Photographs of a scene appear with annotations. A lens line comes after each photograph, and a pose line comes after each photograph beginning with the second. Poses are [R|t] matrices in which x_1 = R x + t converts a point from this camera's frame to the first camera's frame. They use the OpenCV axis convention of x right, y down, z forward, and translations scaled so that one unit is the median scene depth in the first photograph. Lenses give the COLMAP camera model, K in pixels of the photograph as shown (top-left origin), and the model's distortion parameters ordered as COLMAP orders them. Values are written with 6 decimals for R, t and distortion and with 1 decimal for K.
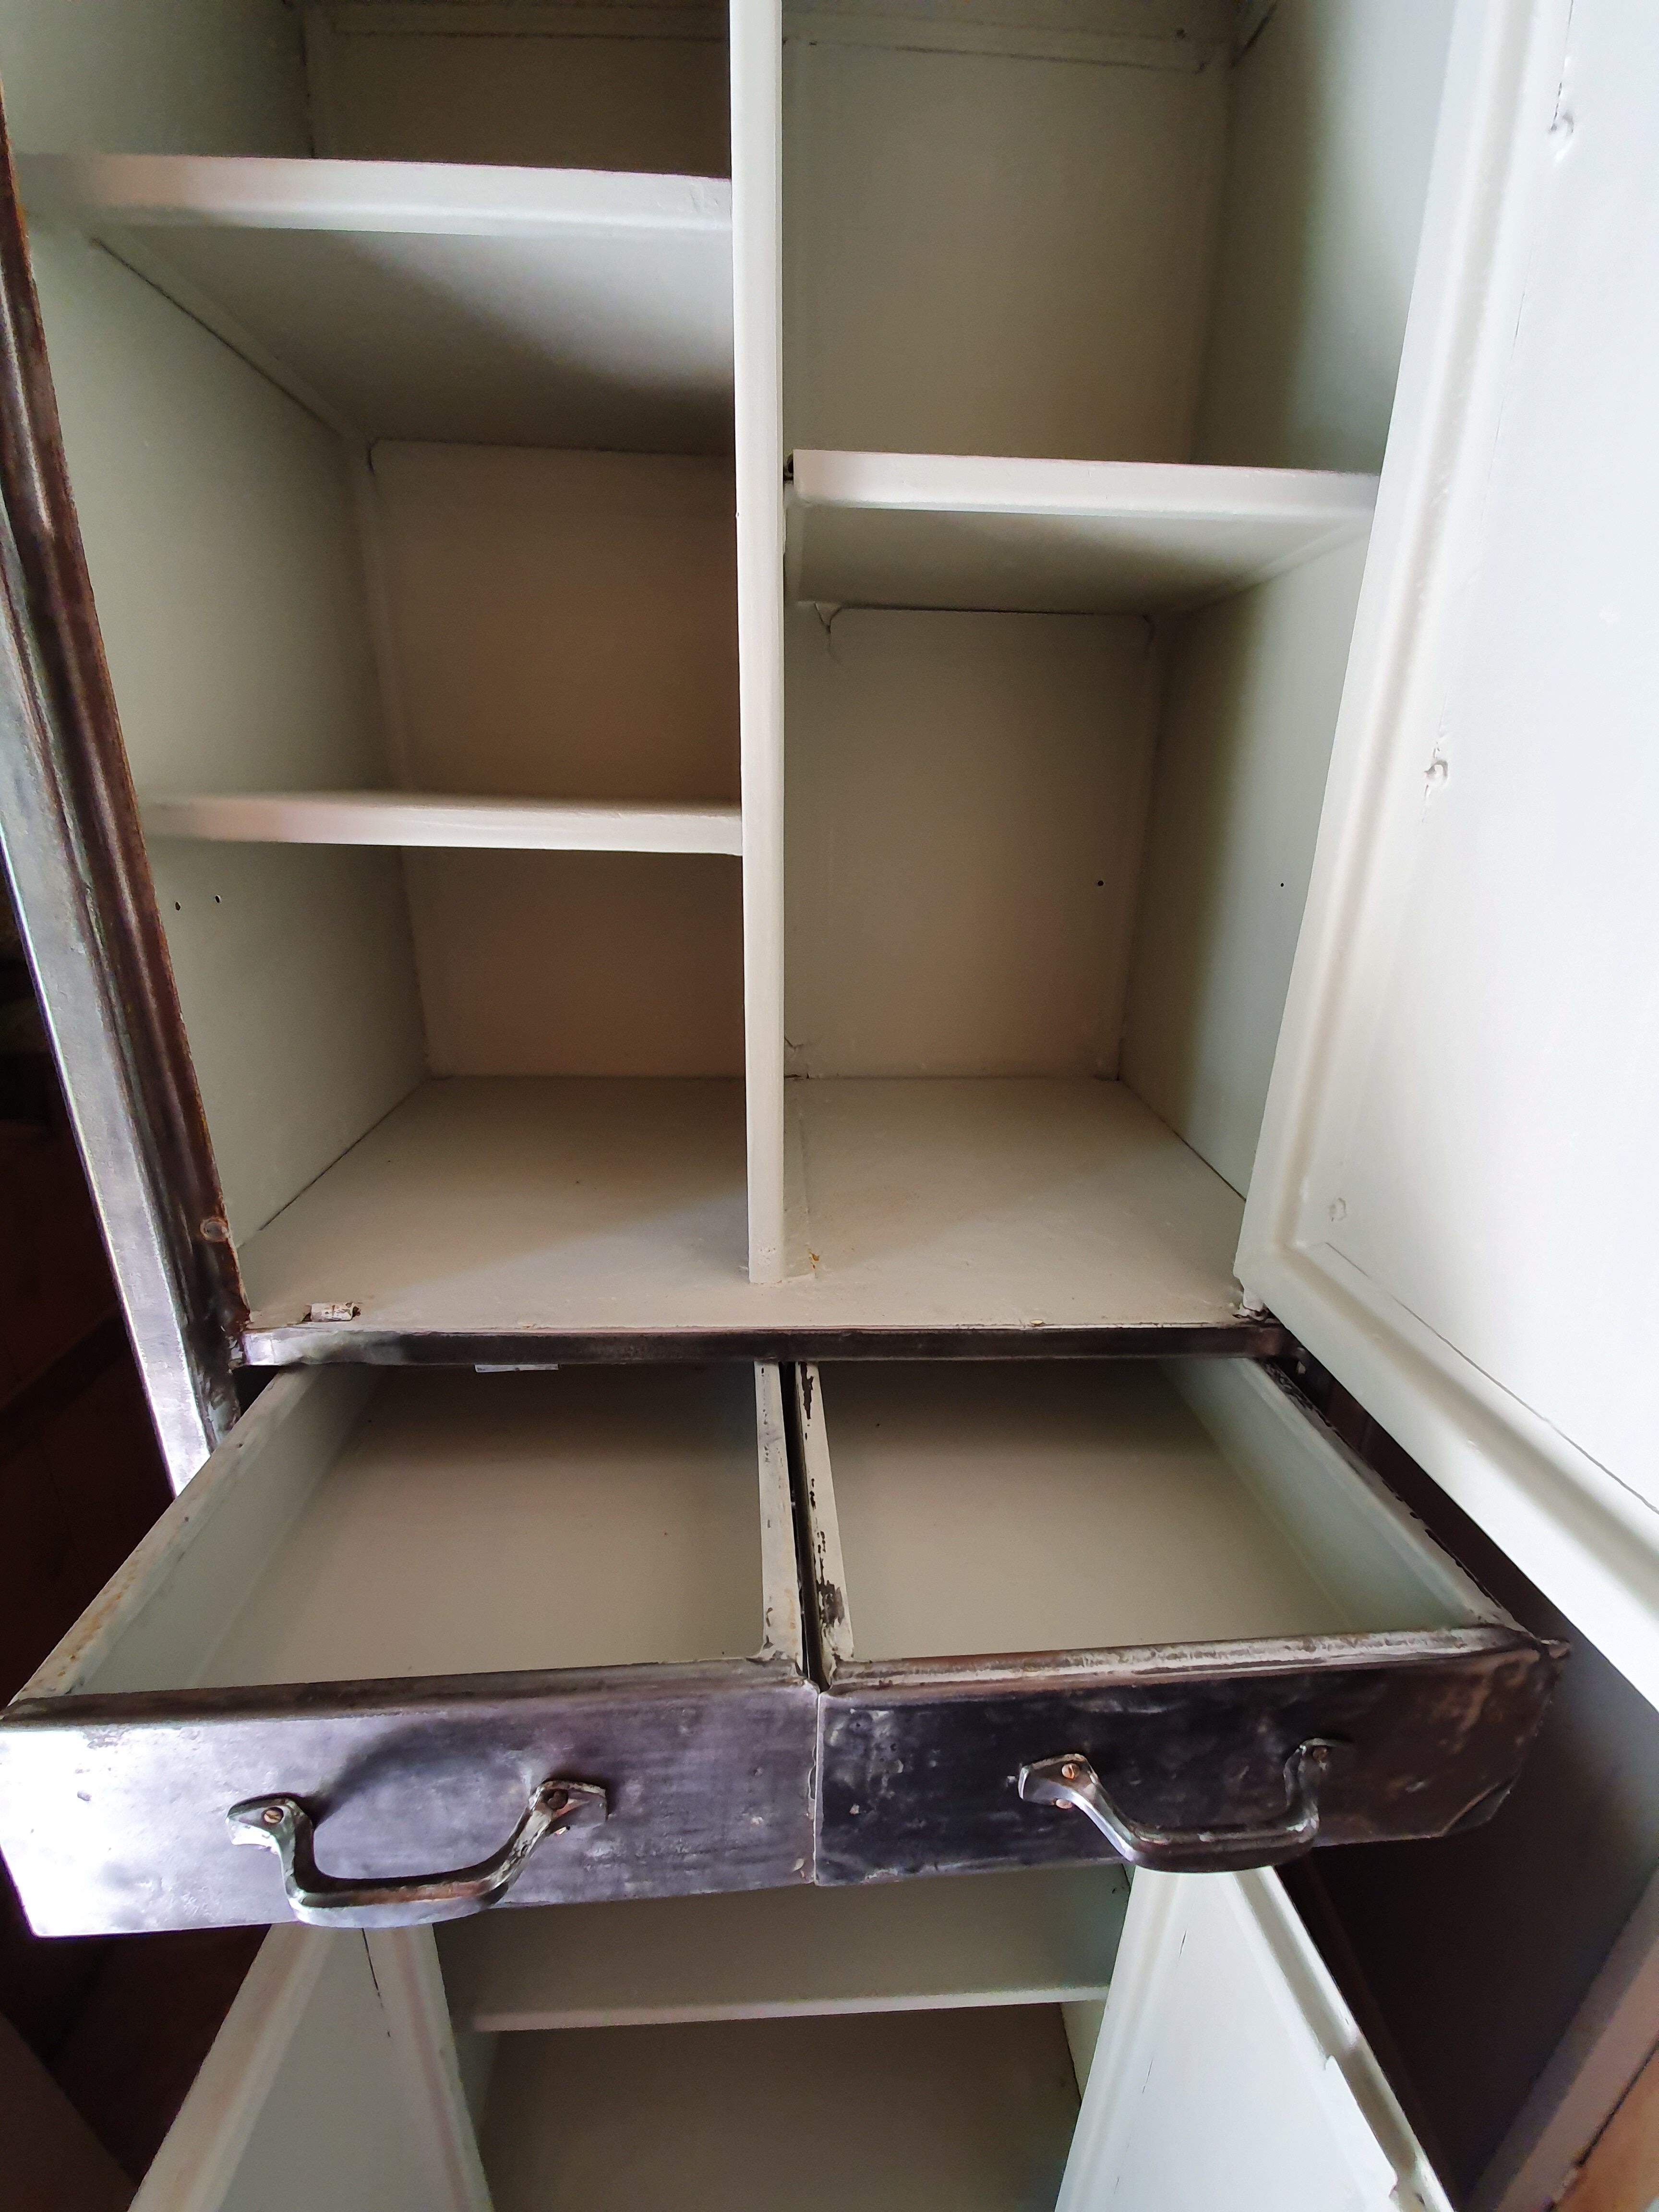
lens RADIAL K [[897.6, 0, 840.0], [0, 897.6, 1081.0], [0, 0, 1]] dist [-0.005607, -0.004961]
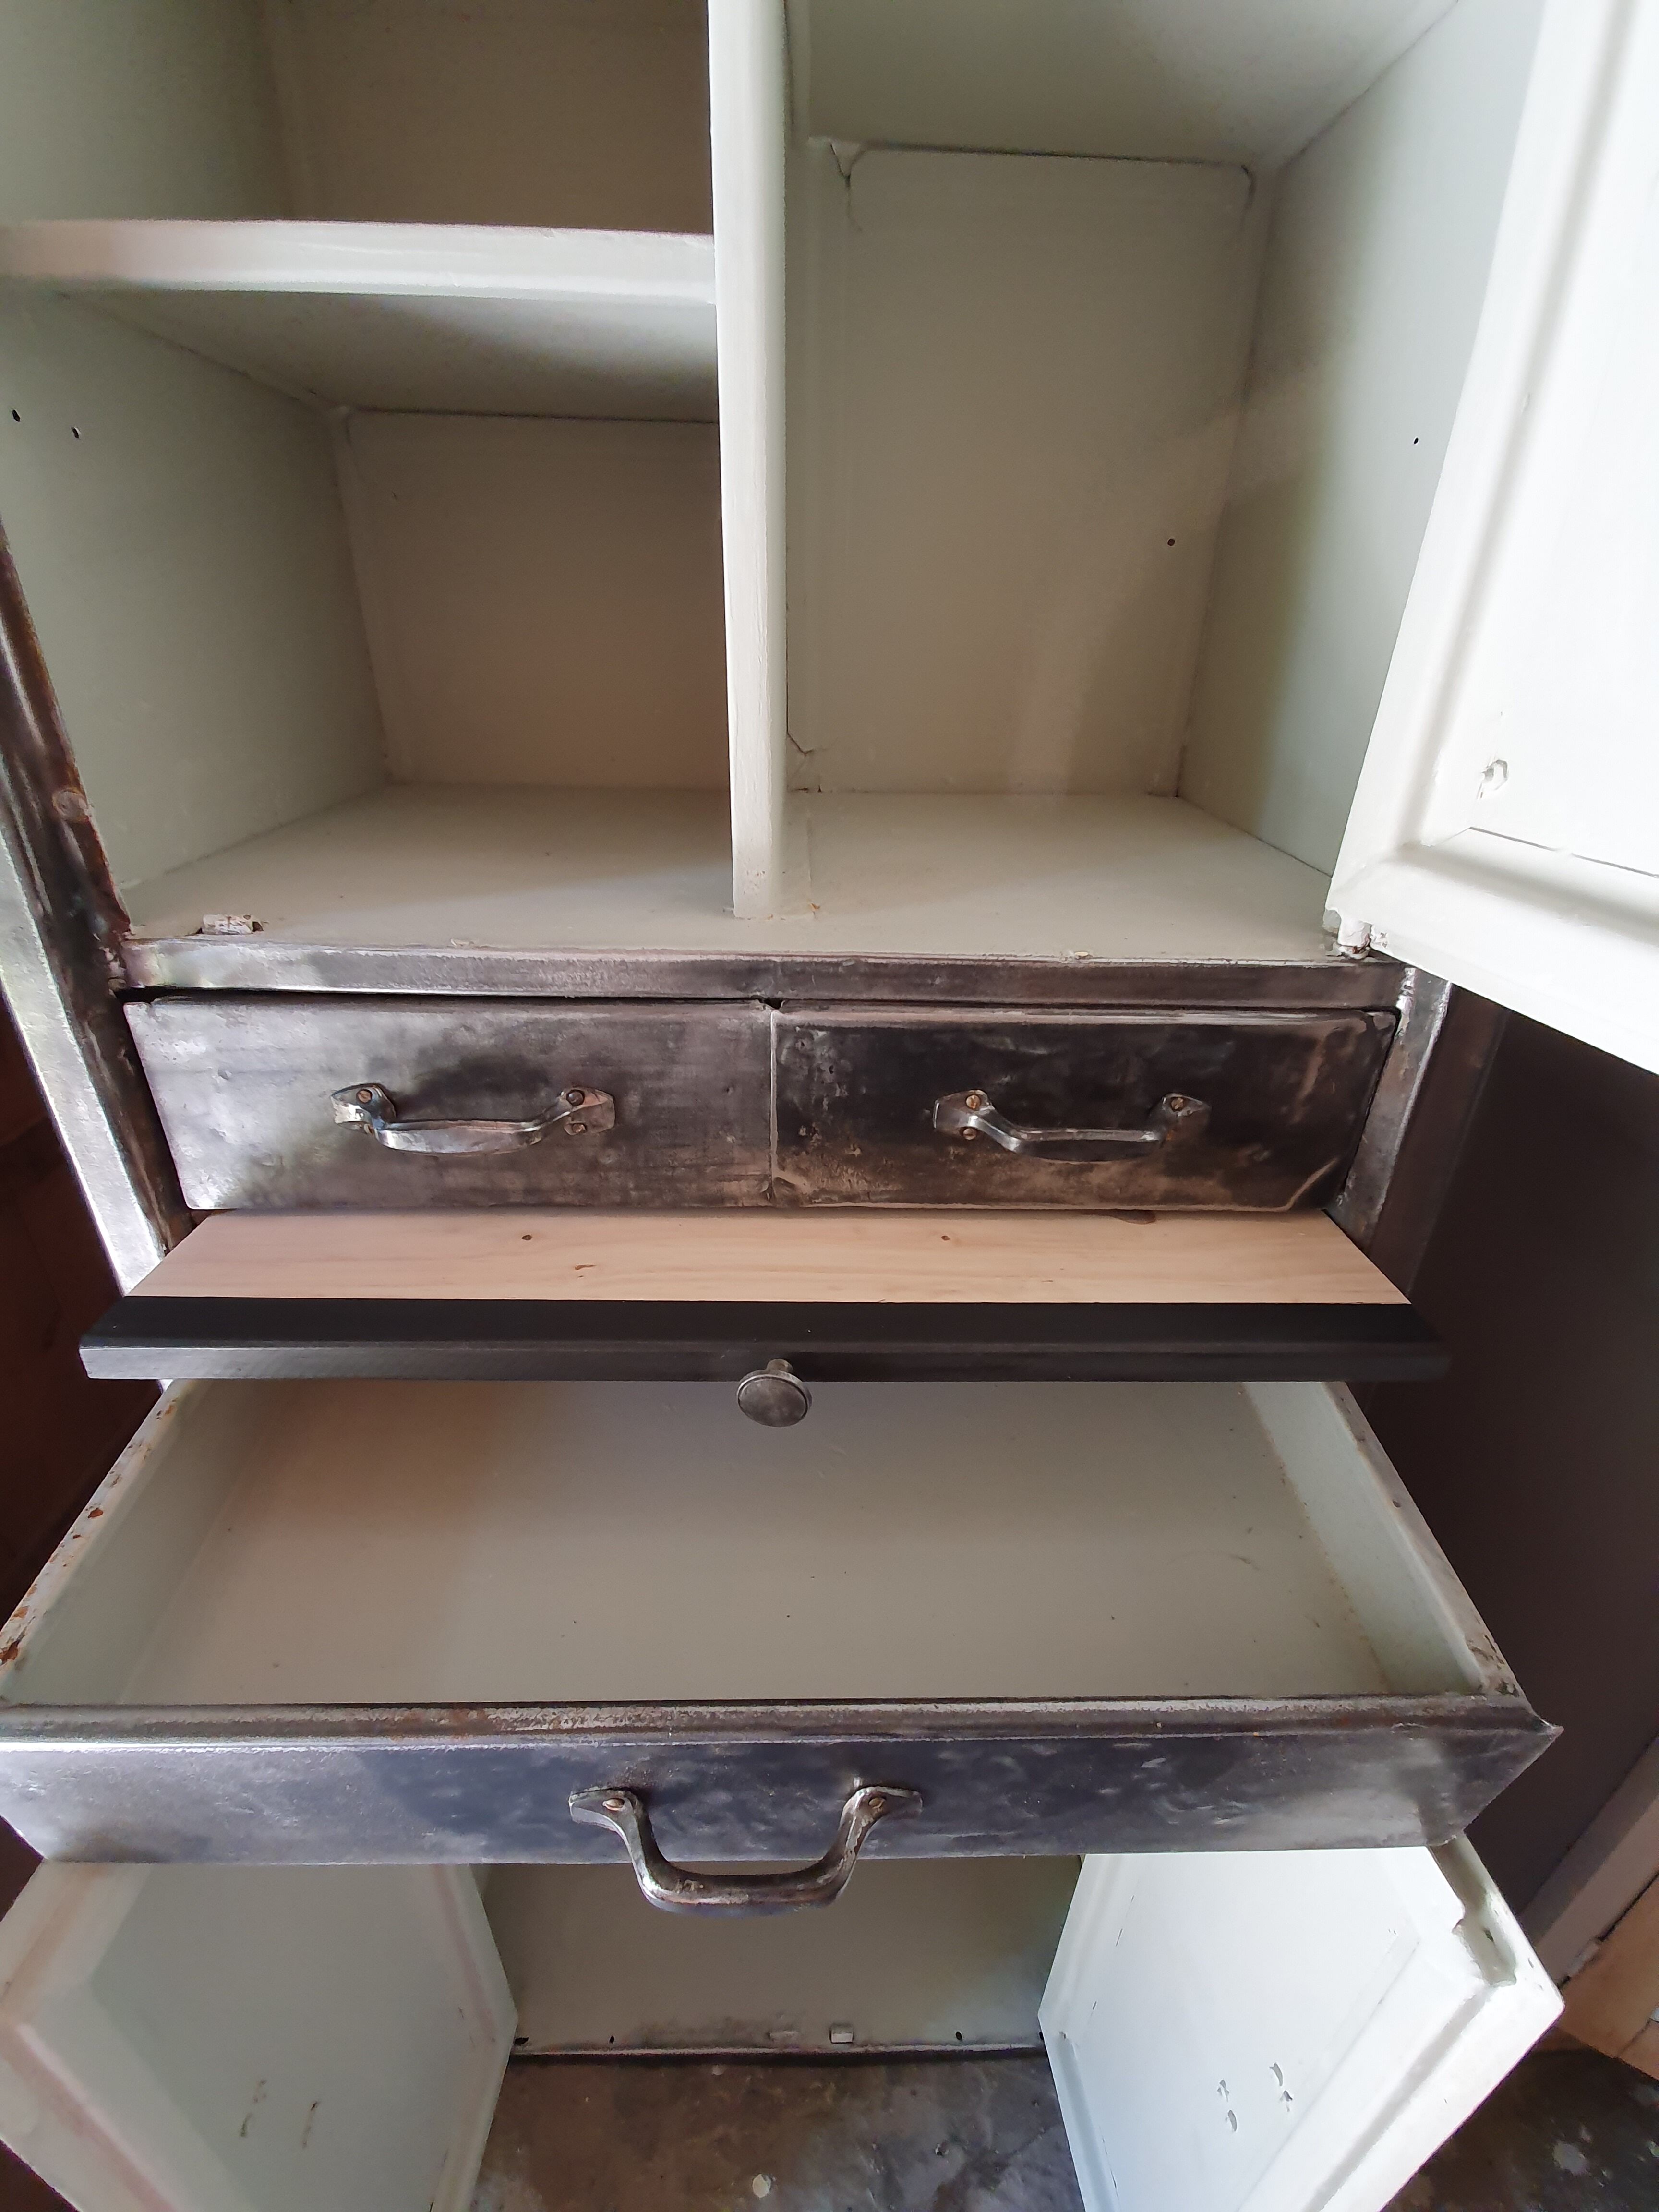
lens RADIAL K [[897.6, 0, 826.0], [0, 897.6, 1100.5], [0, 0, 1]] dist [-0.005607, -0.004961]
pose [[0.997889, 0.021352, -0.061339, 0.130282], [-0.013001, 0.990970, 0.133454, 0.612271], [0.063635, -0.132374, 0.989155, -0.282526]]
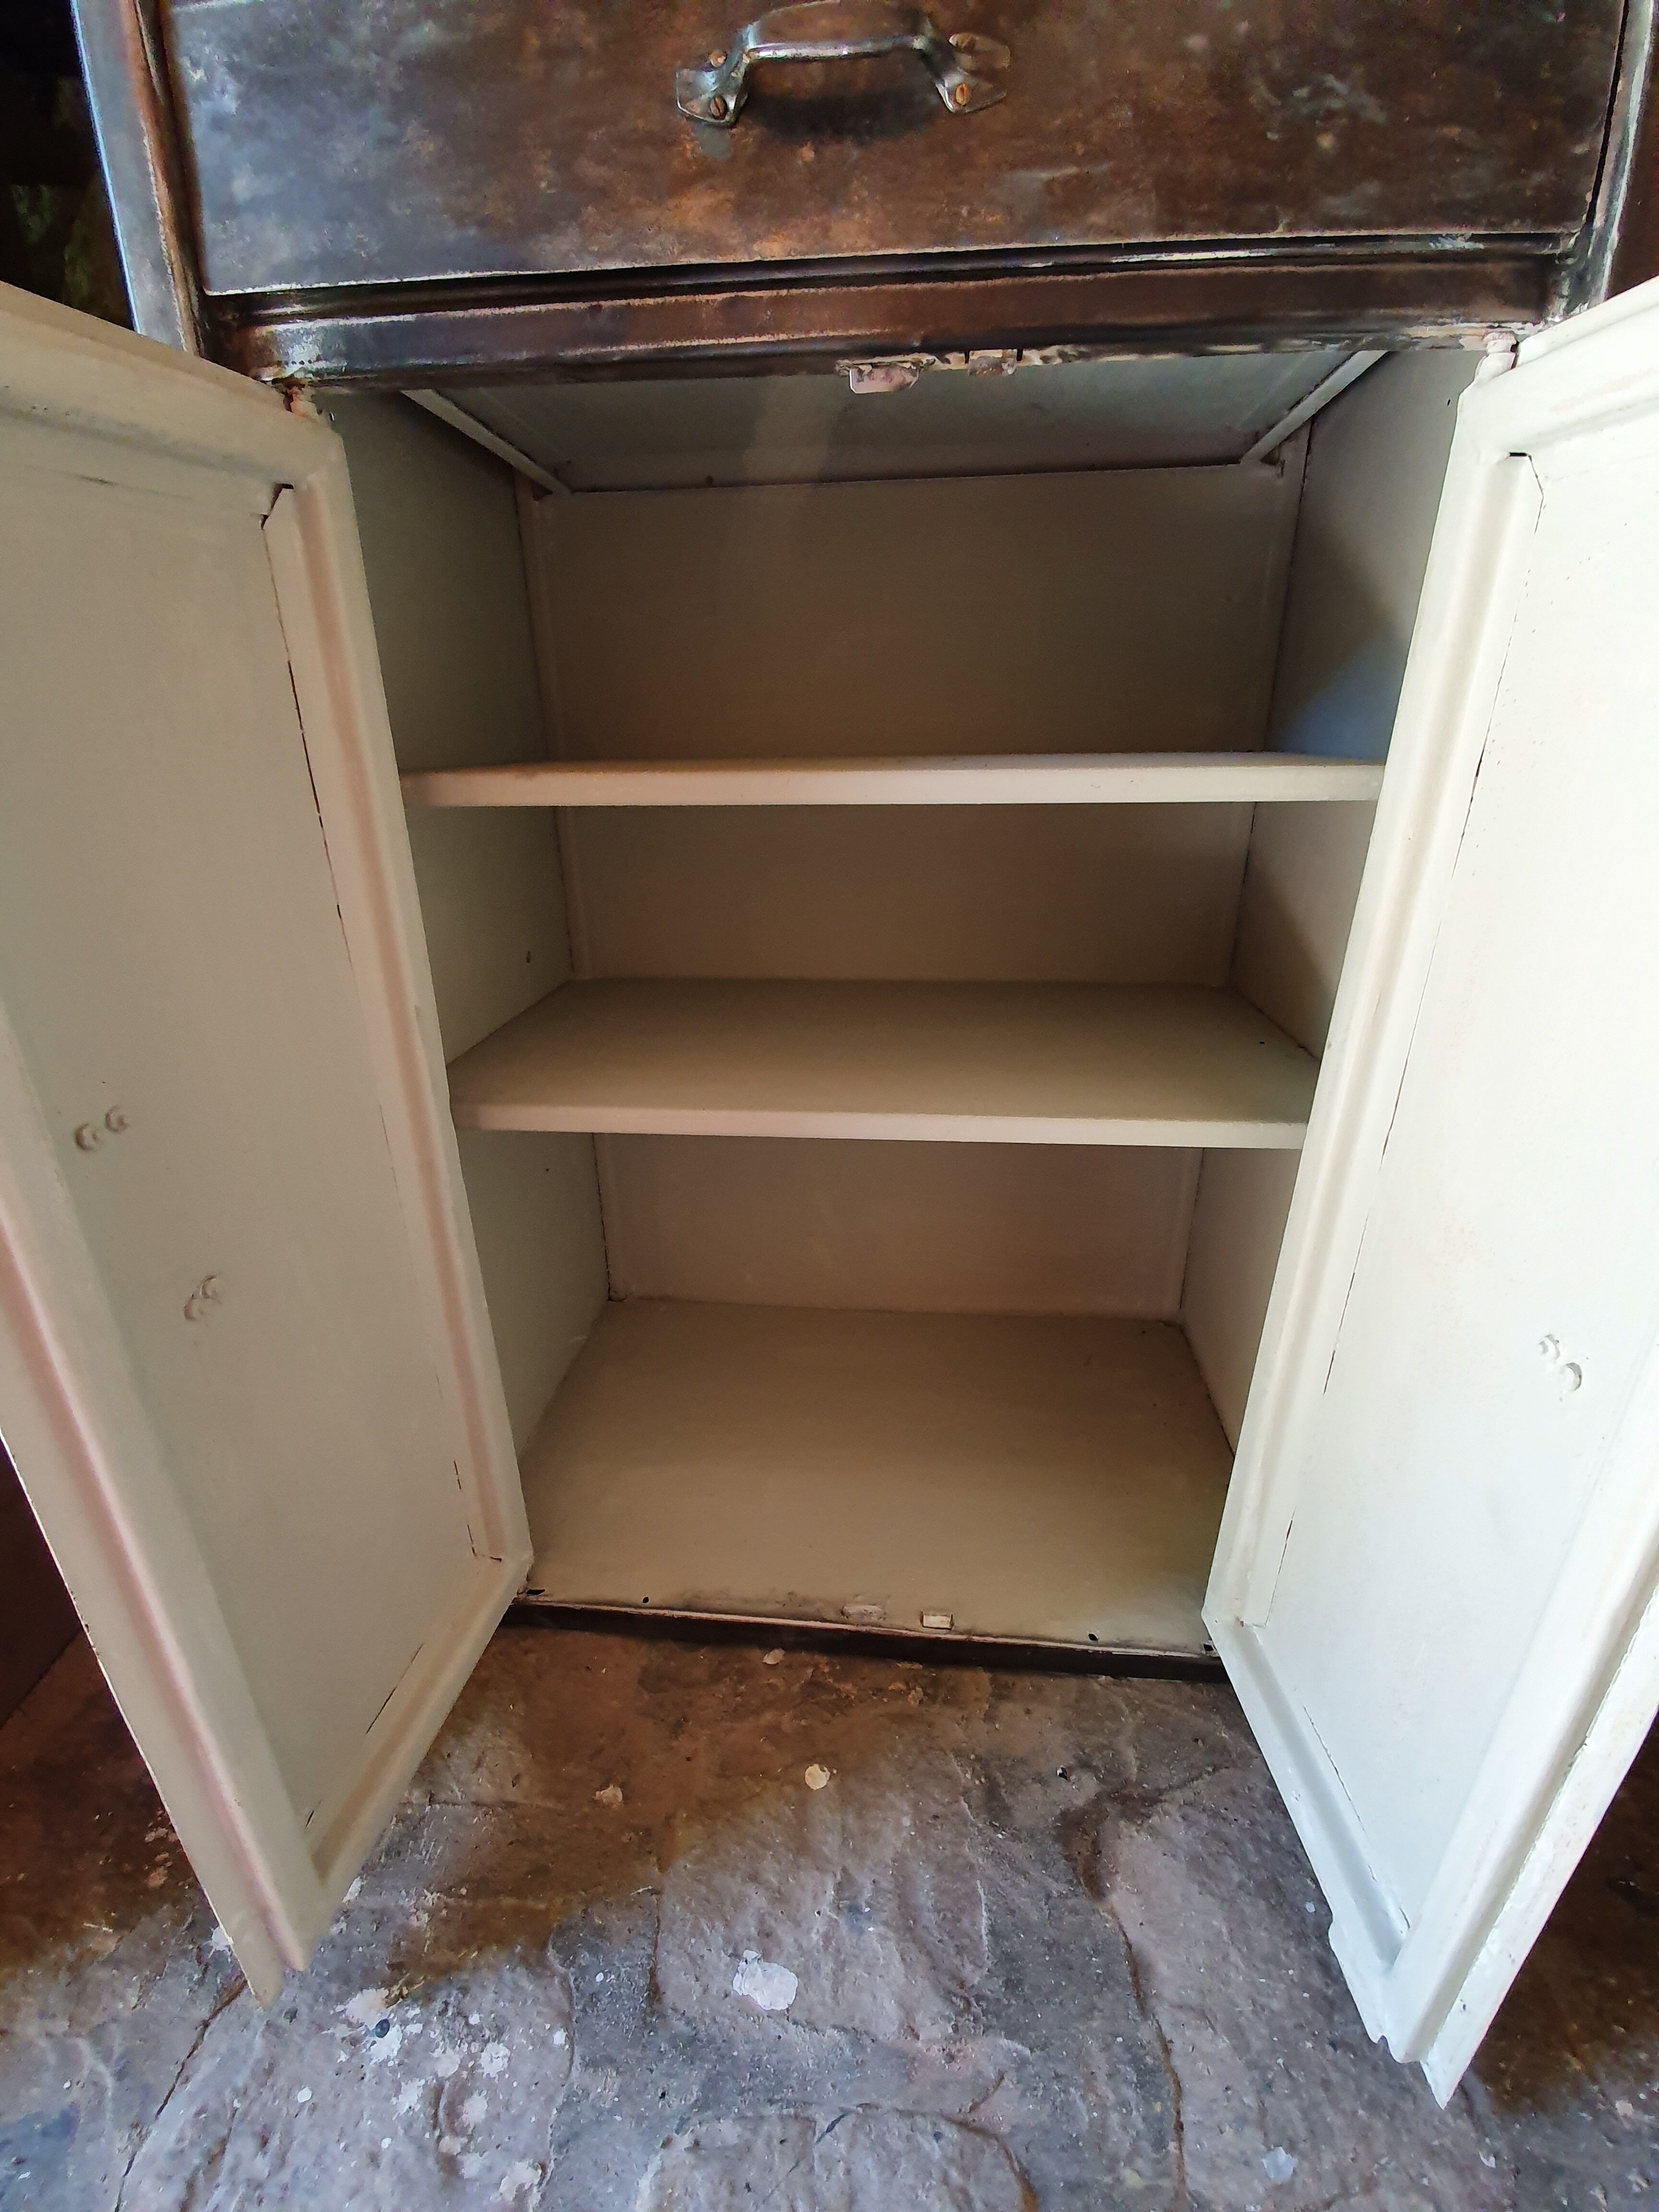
lens RADIAL K [[897.6, 0, 849.7], [0, 897.6, 1094.8], [0, 0, 1]] dist [-0.005607, -0.004961]
pose [[0.982795, 0.042983, -0.179630, 0.201427], [-0.032819, 0.997708, 0.059177, 2.467795], [0.181762, -0.052264, 0.981953, 0.010969]]
